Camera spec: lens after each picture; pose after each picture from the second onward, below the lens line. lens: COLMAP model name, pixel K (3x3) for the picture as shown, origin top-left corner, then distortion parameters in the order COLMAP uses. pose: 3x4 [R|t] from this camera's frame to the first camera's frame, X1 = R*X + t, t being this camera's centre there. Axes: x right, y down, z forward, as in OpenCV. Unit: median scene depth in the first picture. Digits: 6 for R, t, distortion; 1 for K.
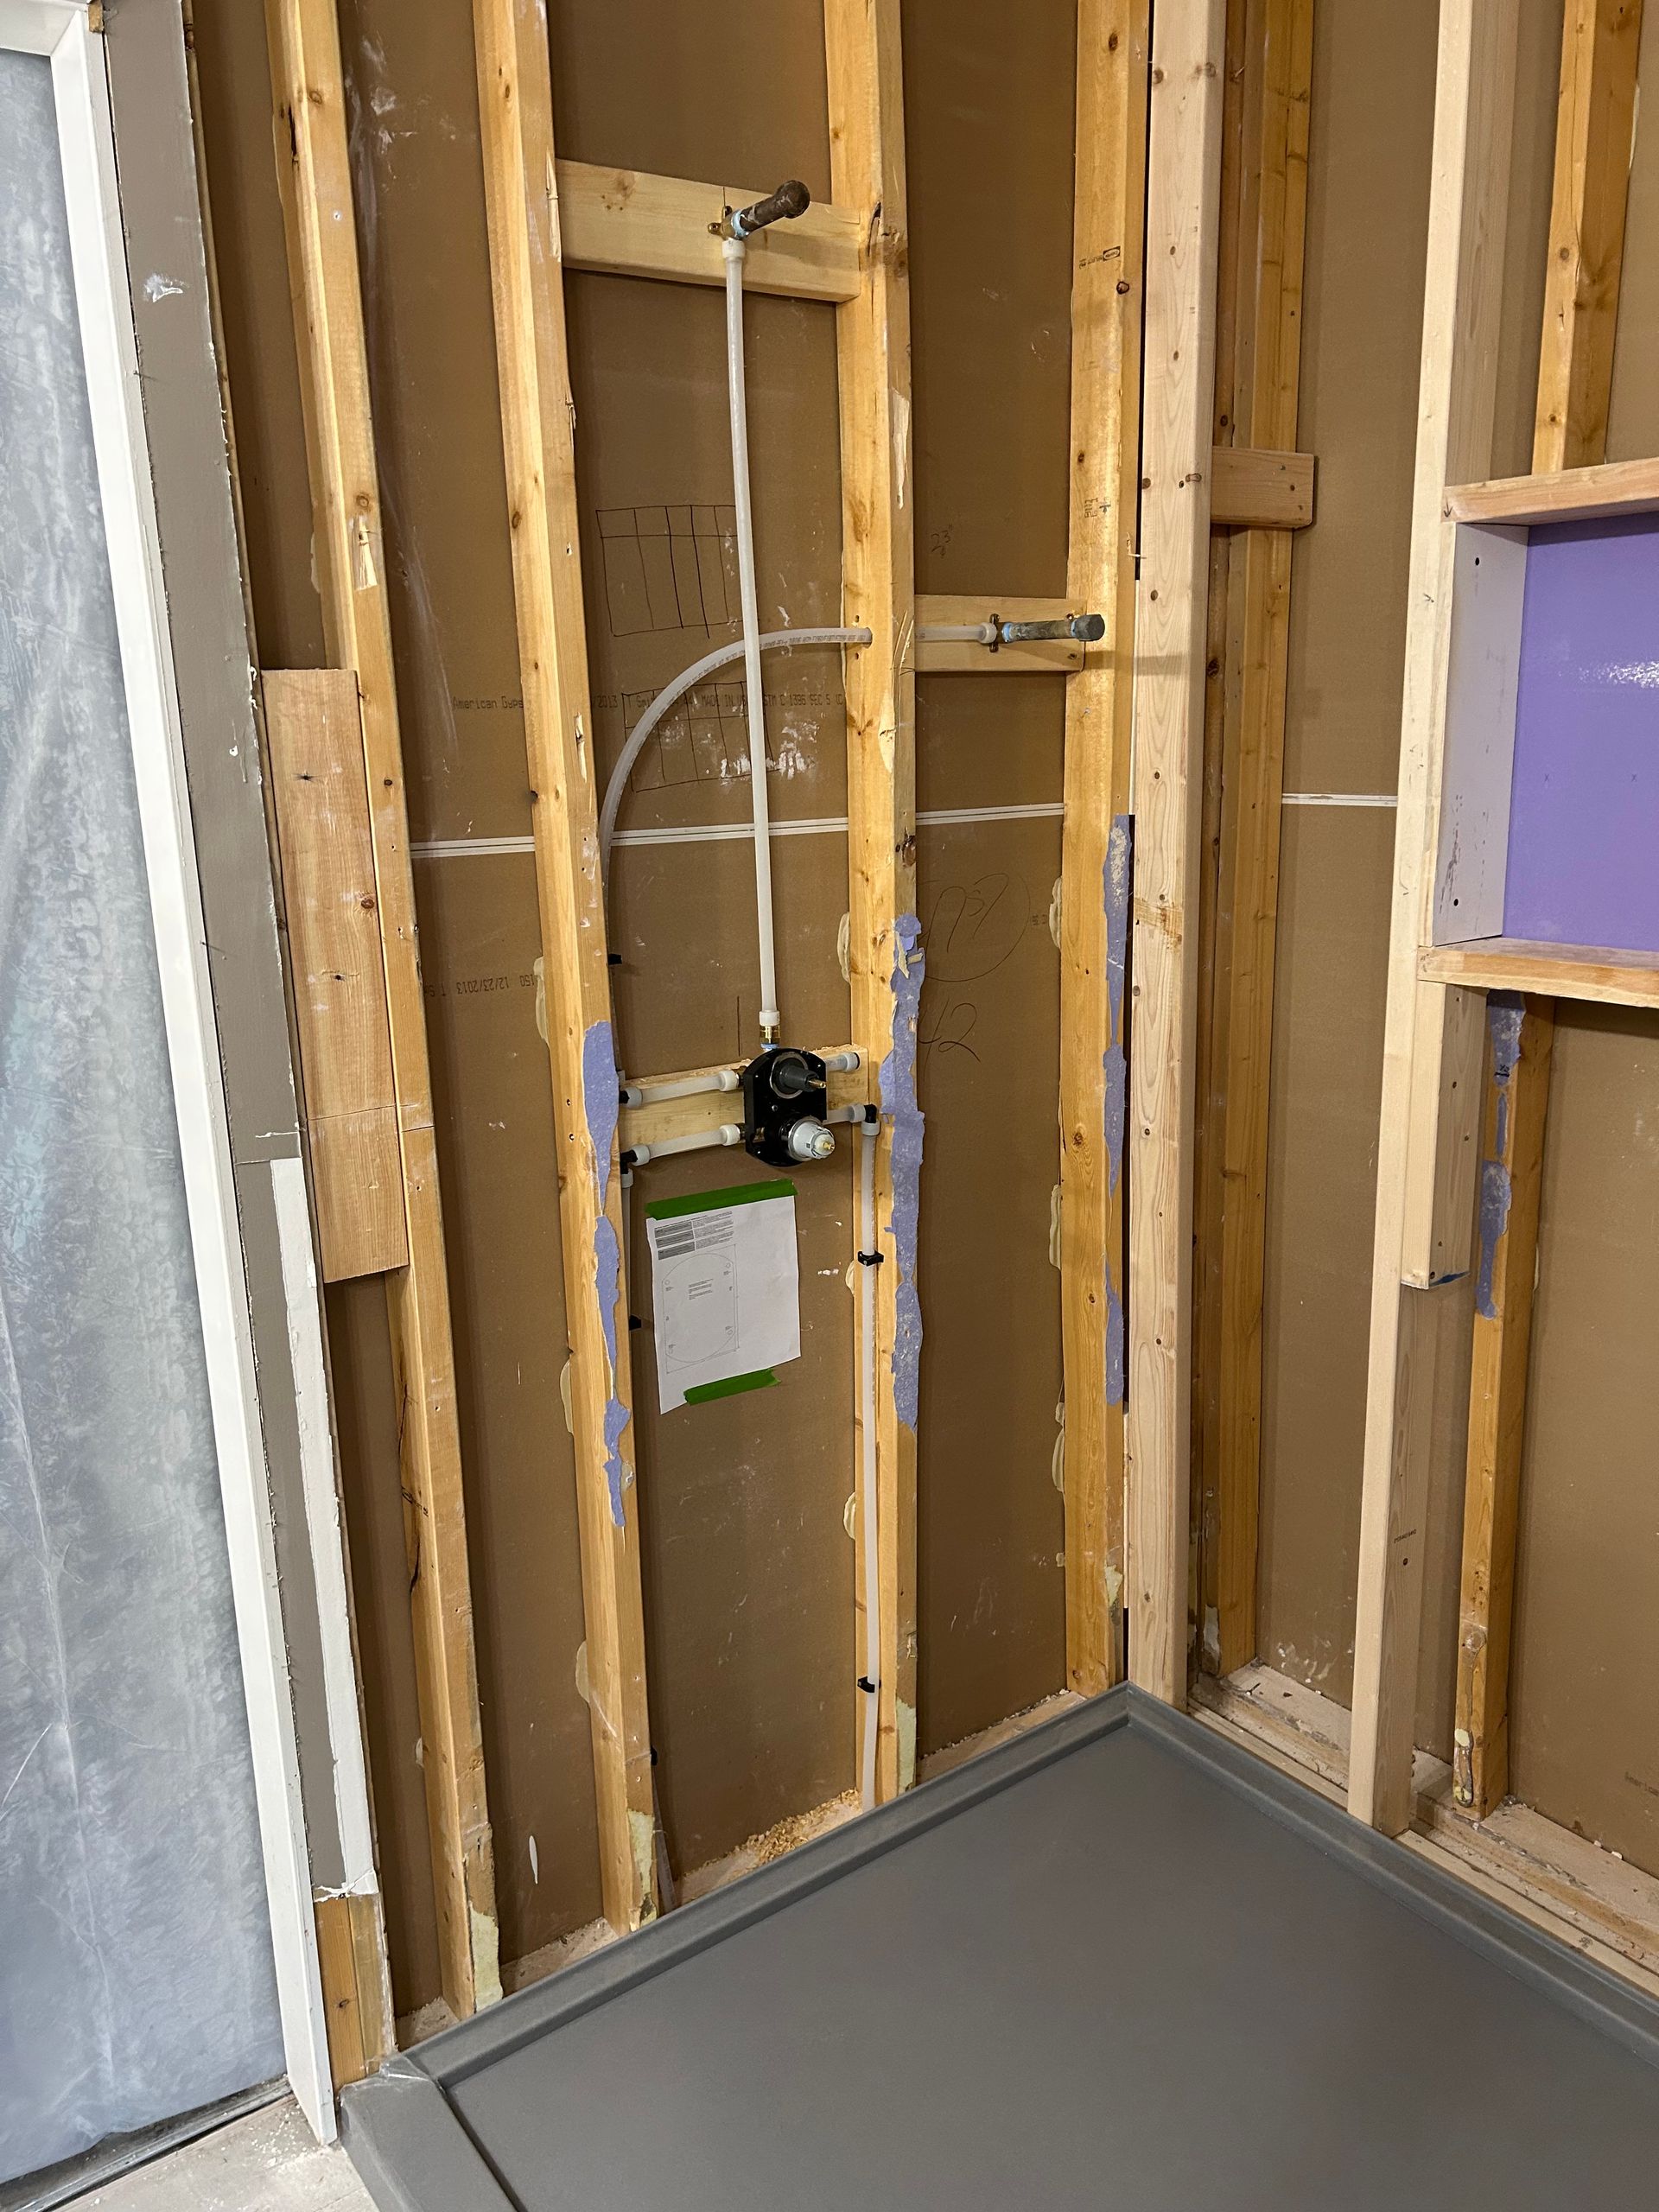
lens RADIAL K [[1651.0, 0, 818.9], [0, 1651.0, 1108.3], [0, 0, 1]] dist [0.026021, -0.025190]
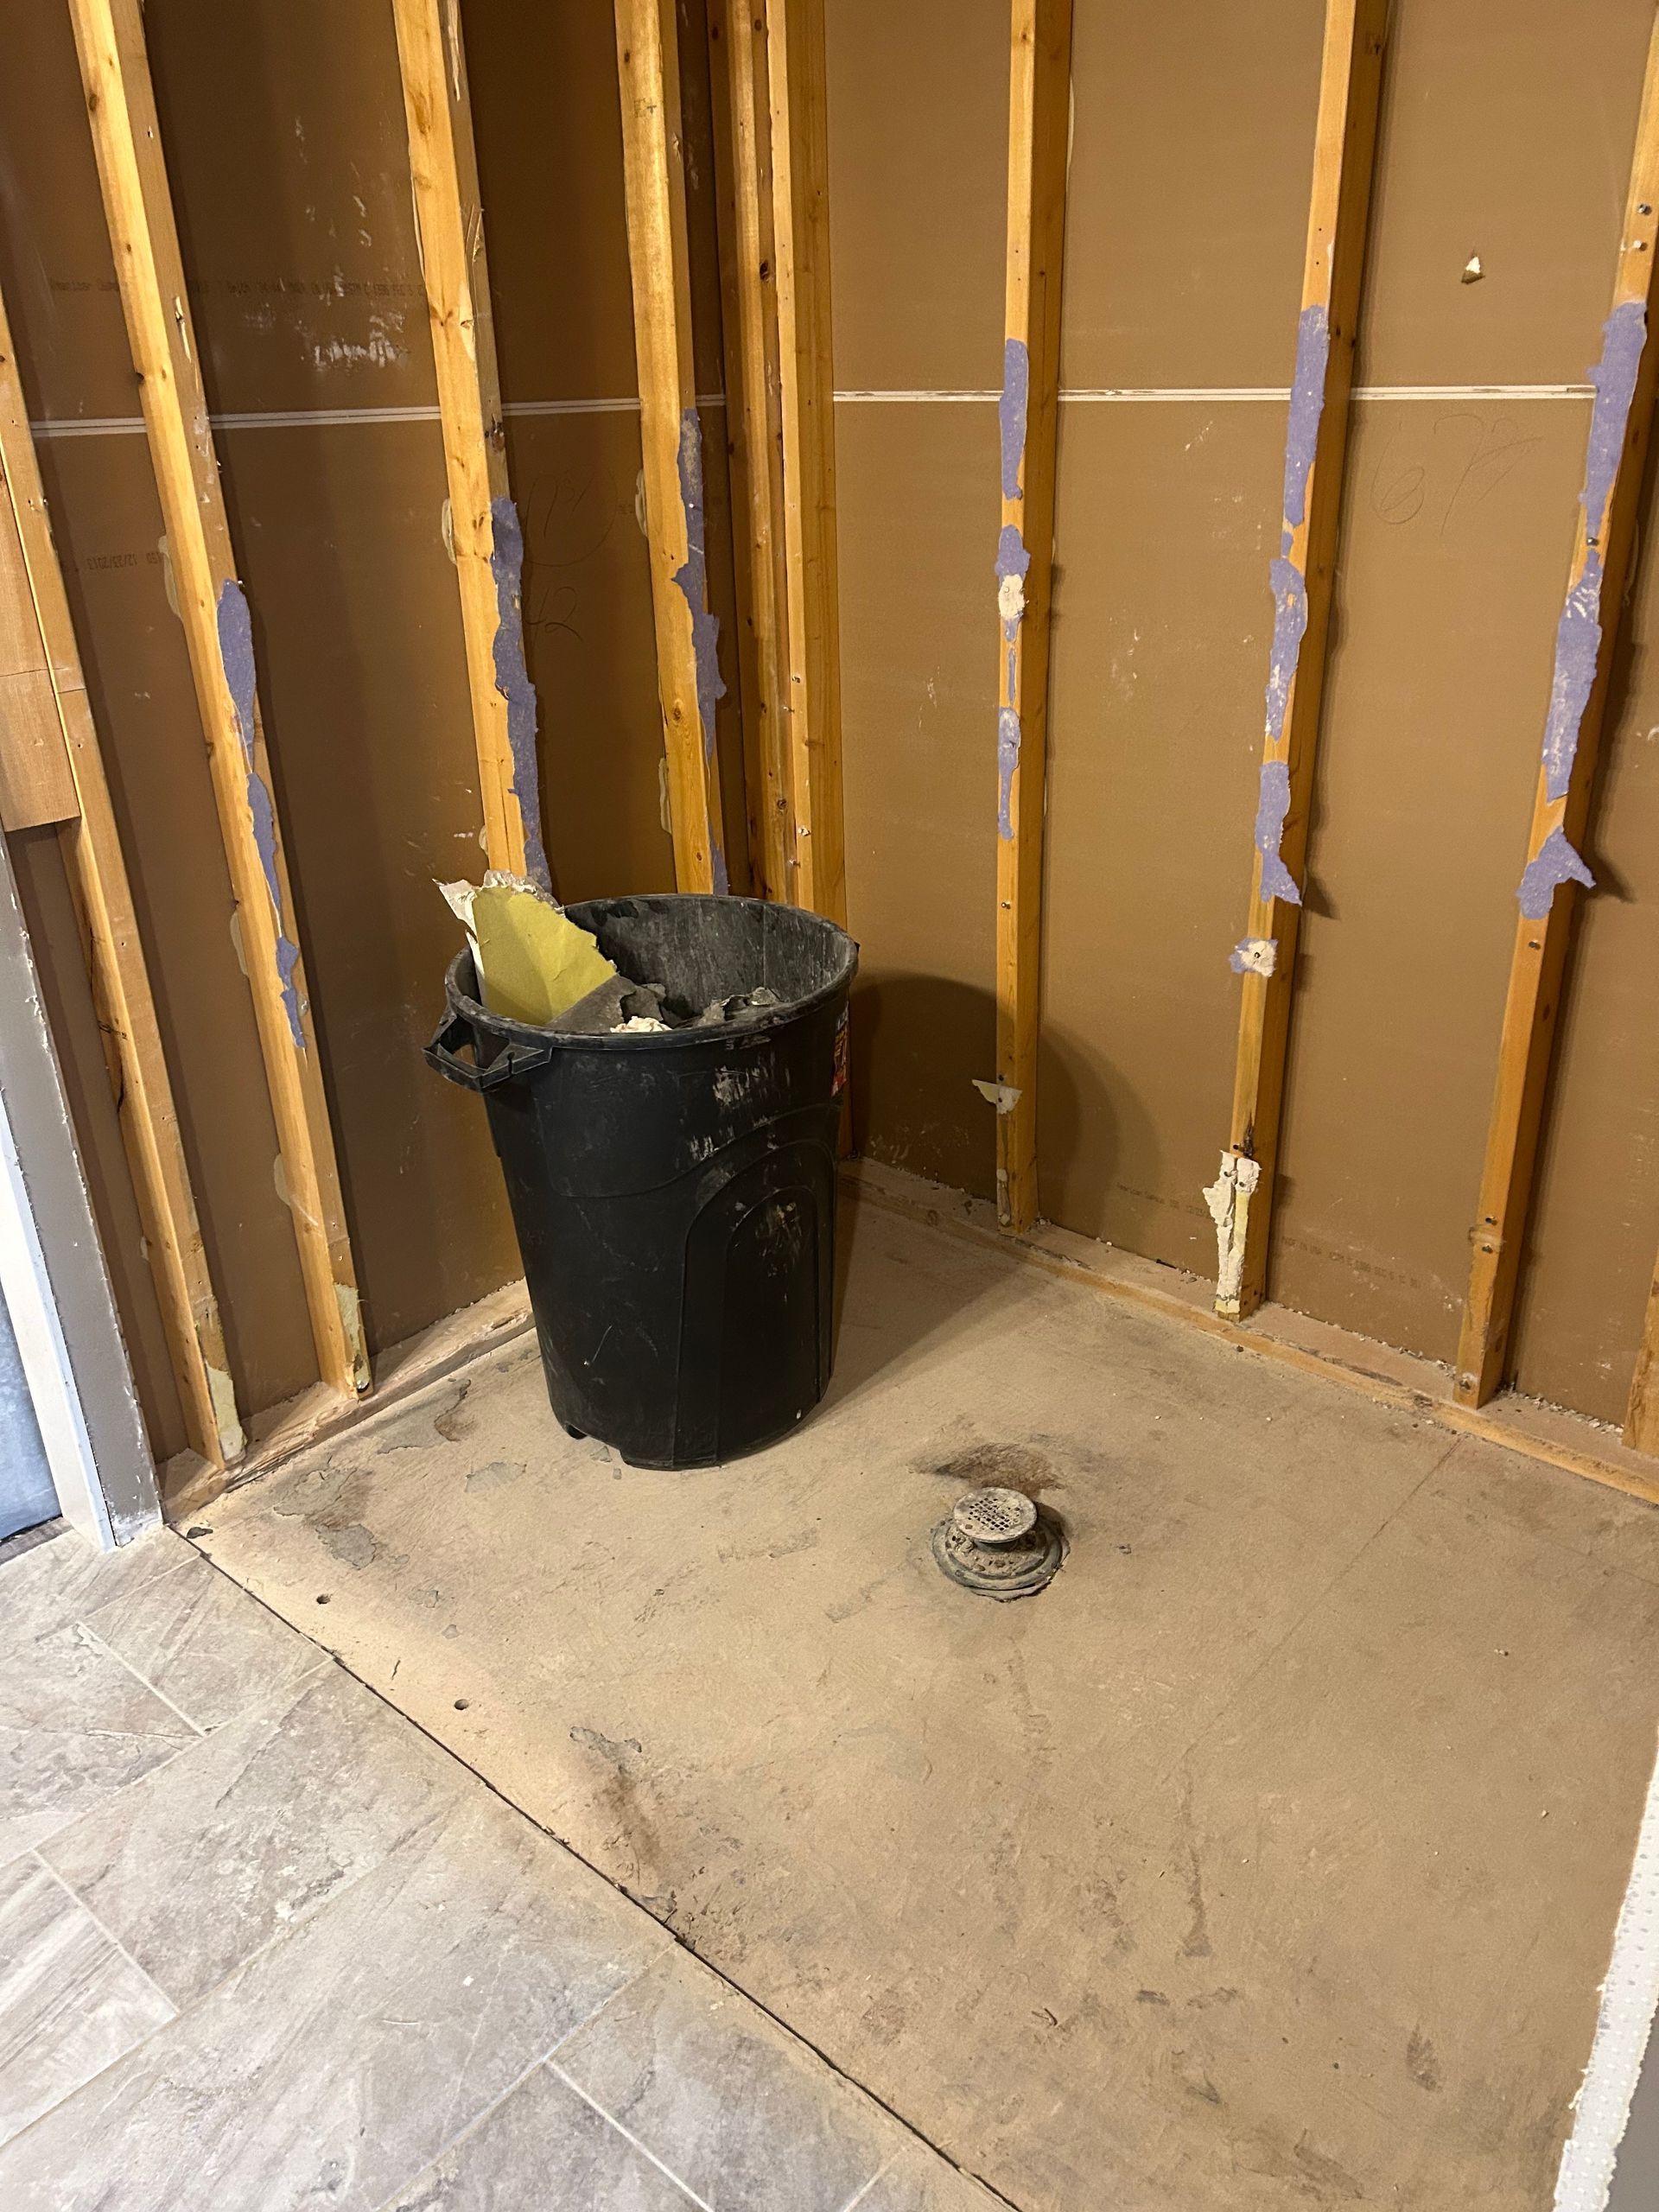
lens RADIAL K [[1651.0, 0, 843.3], [0, 1651.0, 1112.1], [0, 0, 1]] dist [0.026021, -0.025190]
pose [[0.974735, -0.089770, 0.204529, 0.012115], [0.048037, 0.978506, 0.200546, 0.081390], [-0.218136, -0.185655, 0.958097, -0.226642]]
